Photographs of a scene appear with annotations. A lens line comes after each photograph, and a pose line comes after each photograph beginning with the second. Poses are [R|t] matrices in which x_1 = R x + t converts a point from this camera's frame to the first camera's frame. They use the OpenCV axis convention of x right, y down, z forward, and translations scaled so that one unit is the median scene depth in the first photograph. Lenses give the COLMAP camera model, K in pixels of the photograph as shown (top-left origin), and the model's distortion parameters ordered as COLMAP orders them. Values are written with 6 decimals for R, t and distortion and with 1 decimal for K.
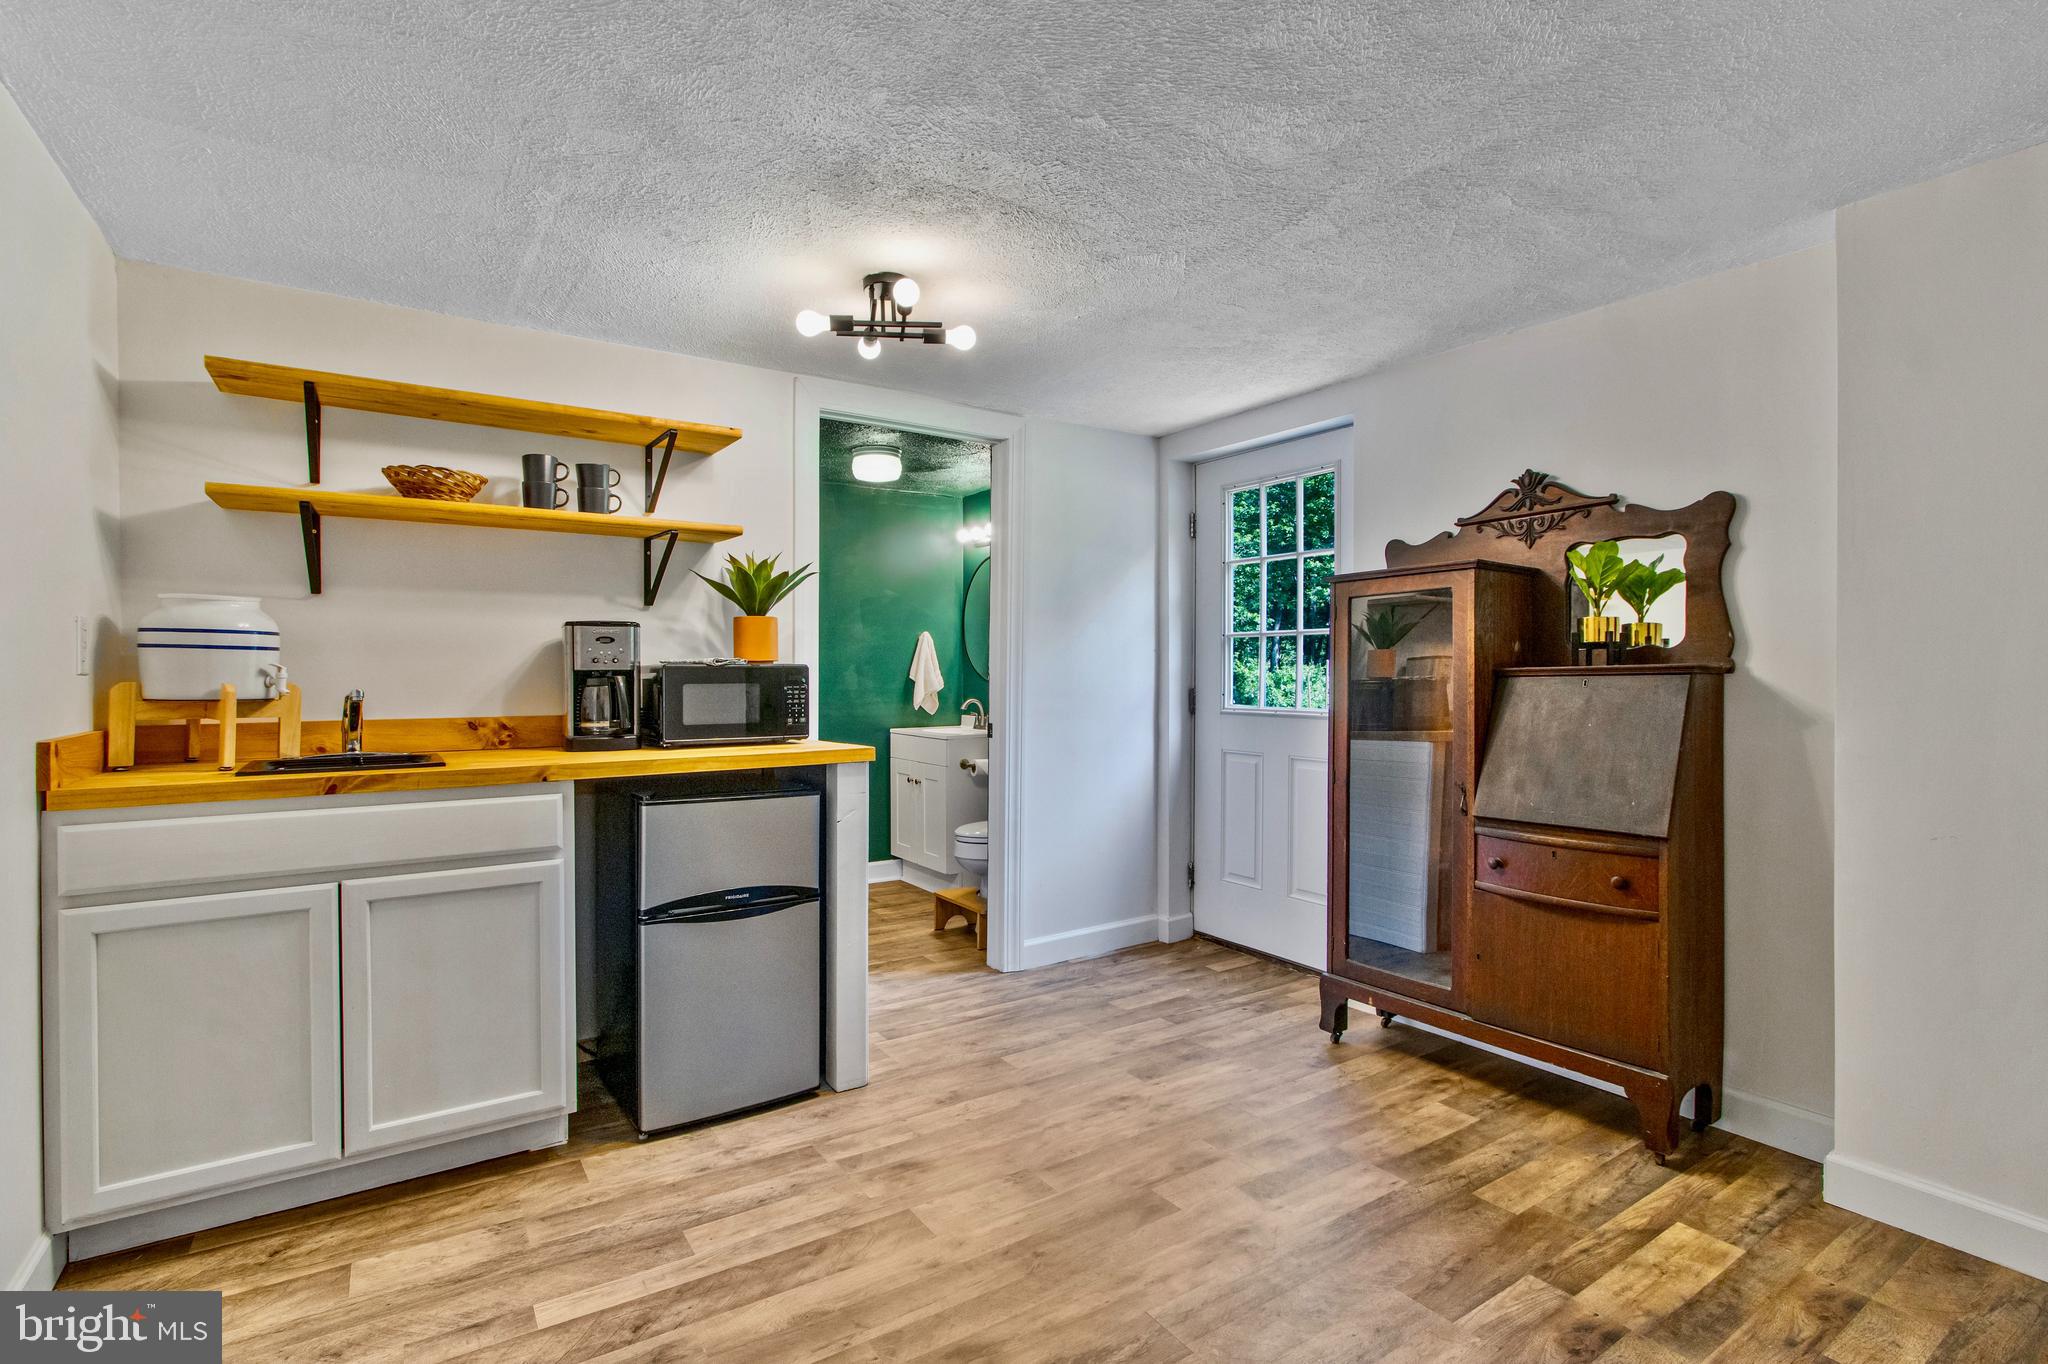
lens RADIAL K [[952.4, 0, 1020.7], [0, 952.4, 665.4], [0, 0, 1]] dist [-0.010949, 0.001110]
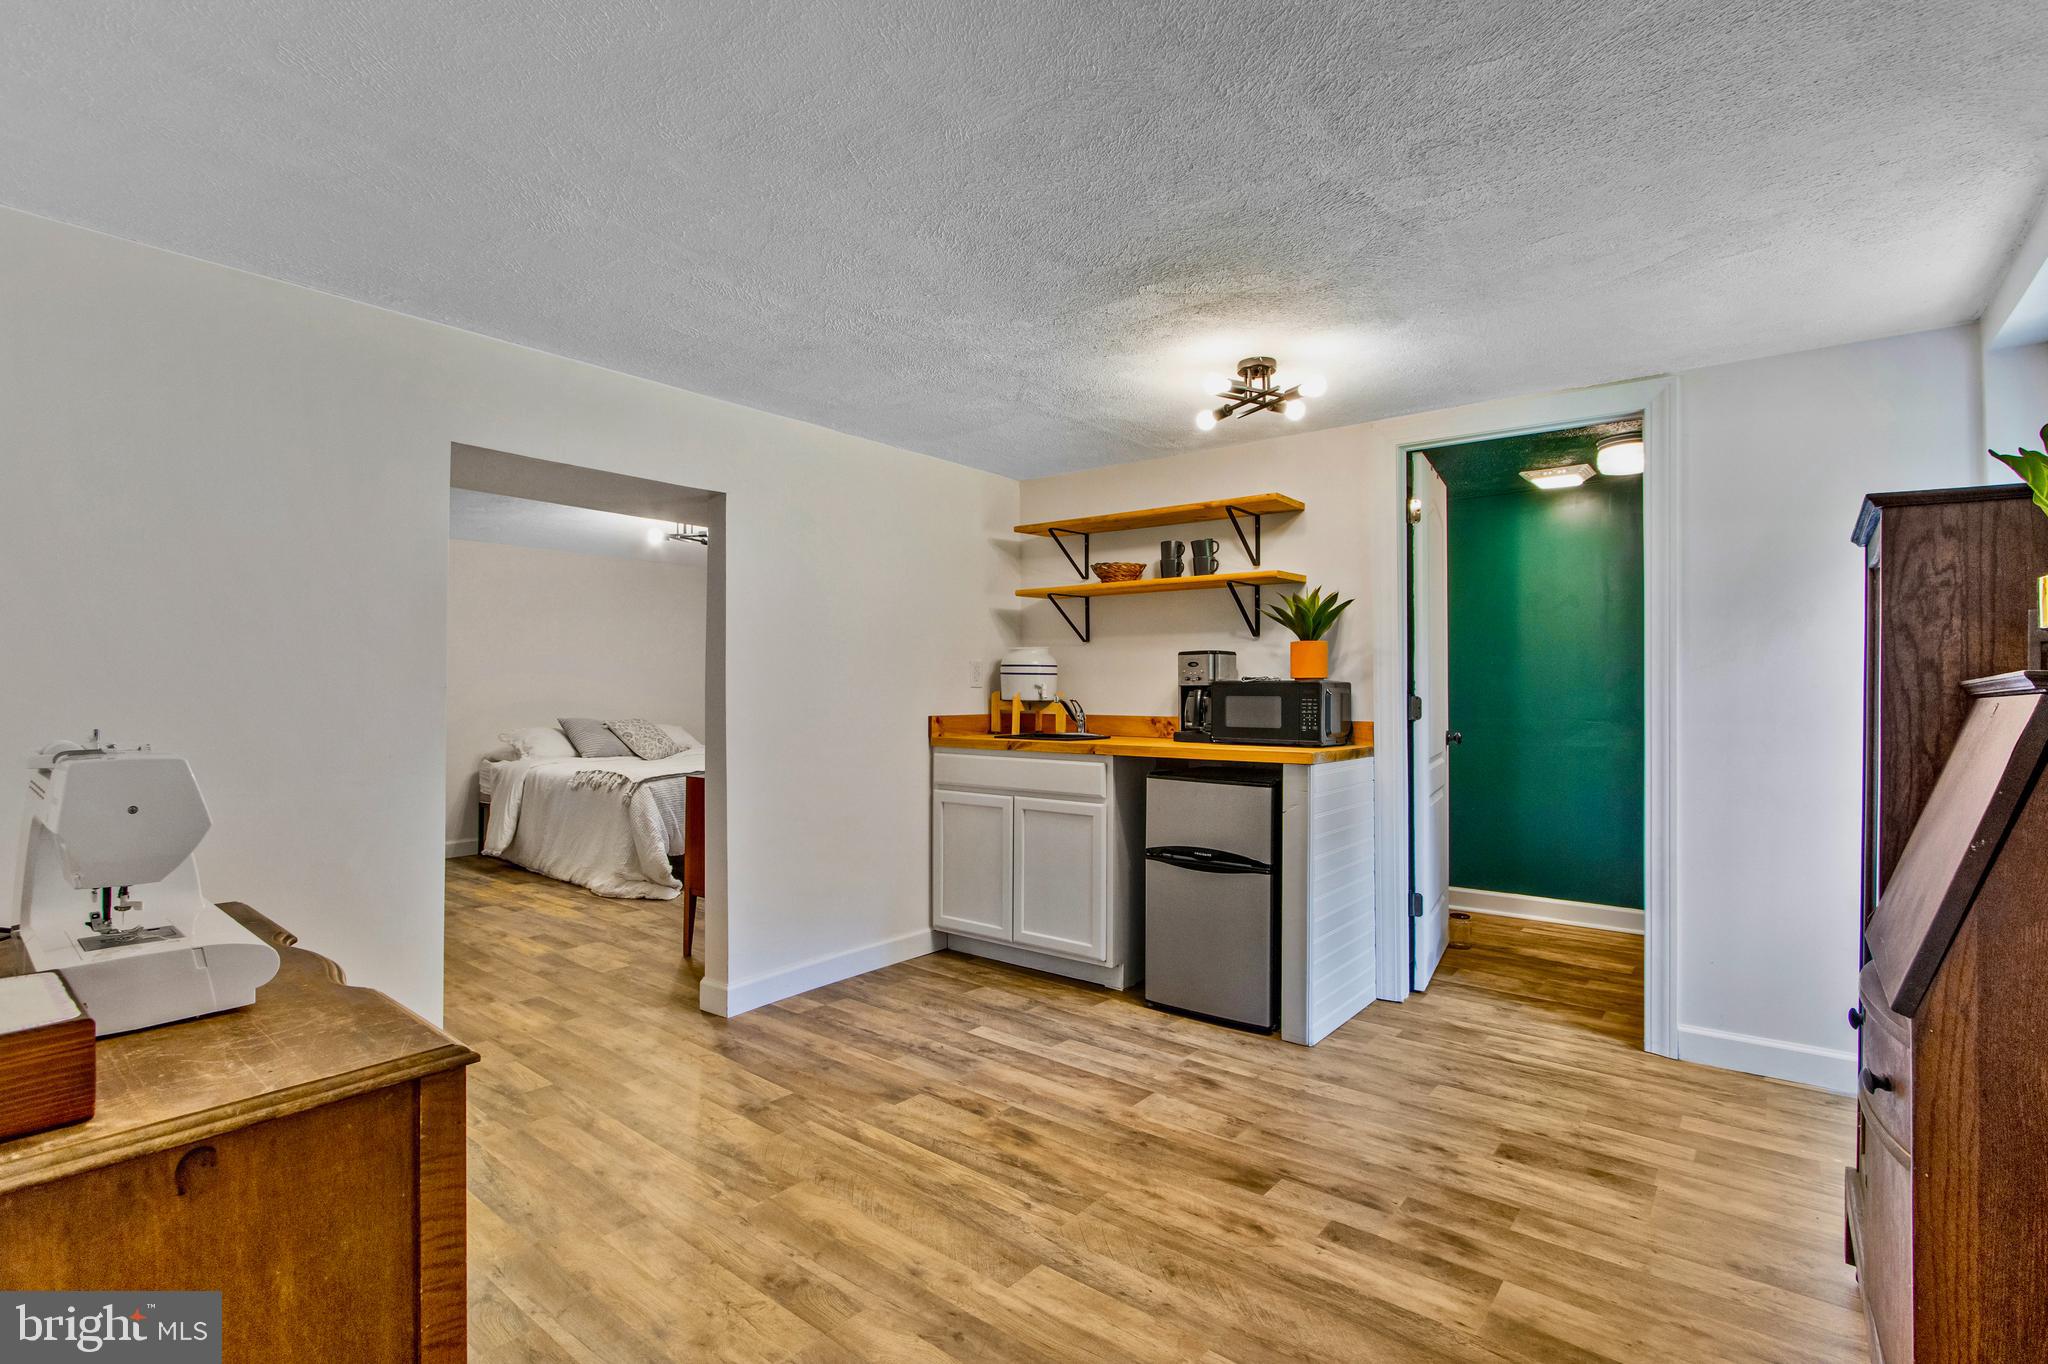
lens RADIAL K [[952.4, 0, 1020.7], [0, 952.4, 665.4], [0, 0, 1]] dist [-0.010949, 0.001110]
pose [[0.306792, -0.020279, -0.951561, 0.948213], [0.003986, 0.999792, -0.020022, 0.002077], [0.951768, 0.002350, 0.306809, 0.357089]]
